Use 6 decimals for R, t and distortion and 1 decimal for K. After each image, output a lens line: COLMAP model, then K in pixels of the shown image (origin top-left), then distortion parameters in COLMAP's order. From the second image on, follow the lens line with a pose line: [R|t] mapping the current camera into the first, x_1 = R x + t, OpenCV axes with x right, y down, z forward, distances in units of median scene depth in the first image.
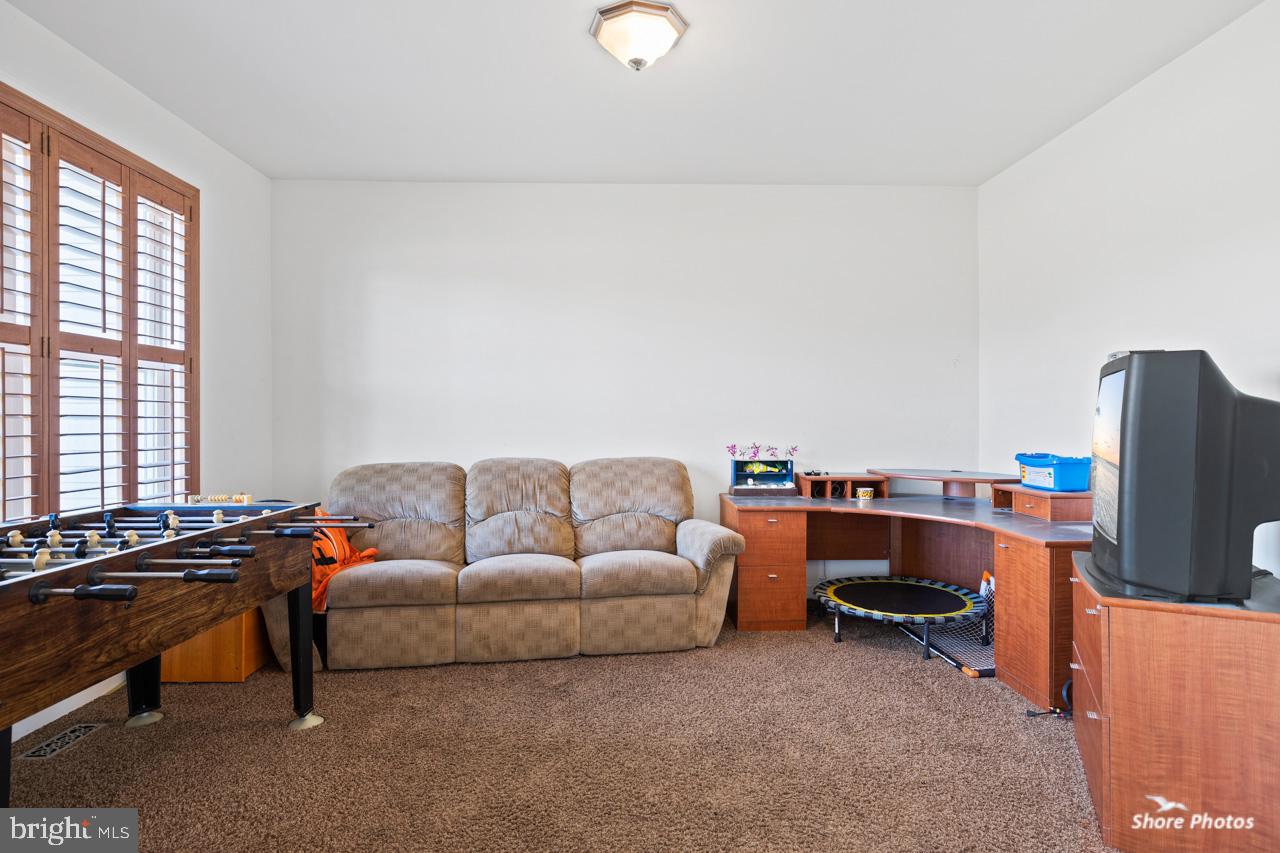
lens RADIAL K [[657.3, 0, 640.0], [0, 657.3, 426.5], [0, 0, 1]] dist [-0.000636, -0.000105]
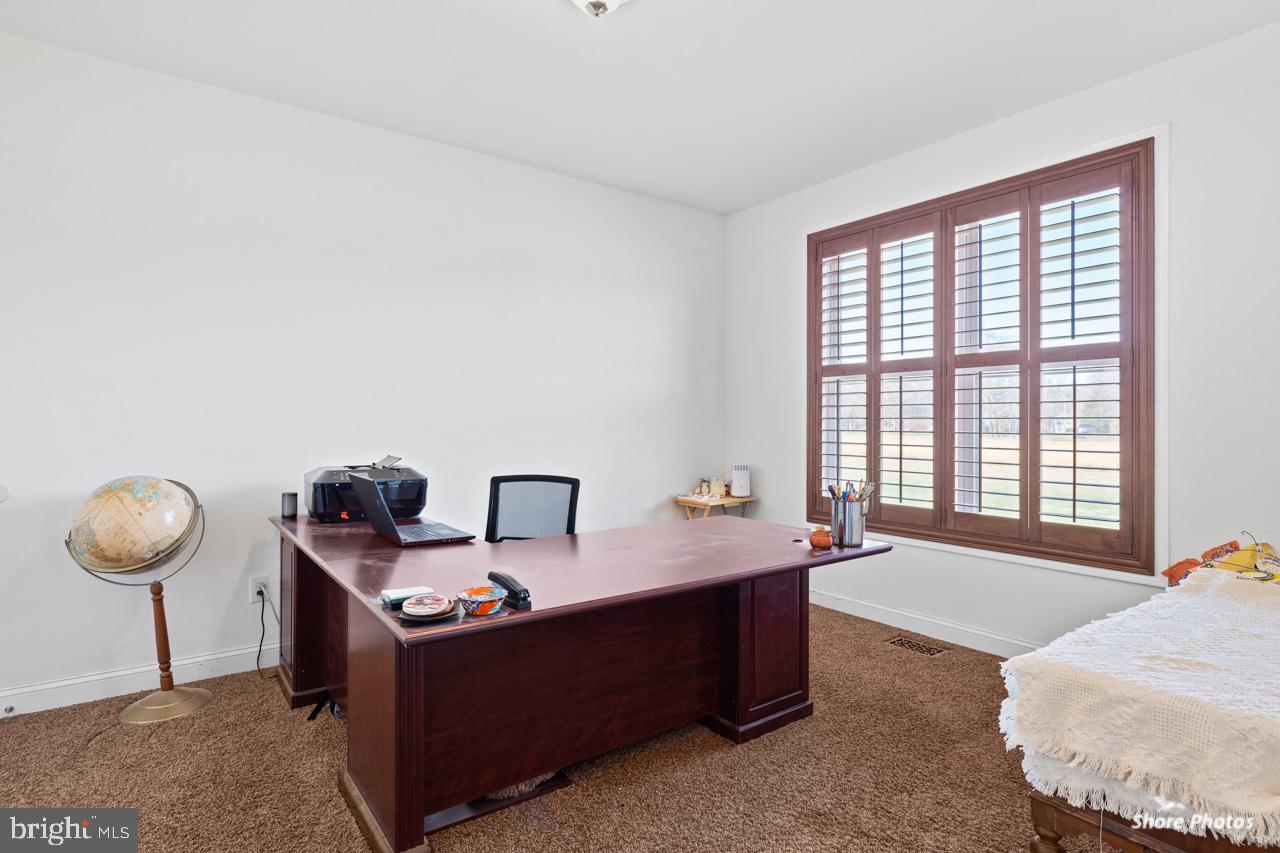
lens RADIAL K [[657.3, 0, 640.0], [0, 657.3, 426.5], [0, 0, 1]] dist [-0.000636, -0.000105]
pose [[-0.812023, -0.047212, -0.581713, 0.356084], [-0.044742, 0.998825, -0.018609, 0.046169], [0.581908, 0.010916, -0.813181, 1.549508]]
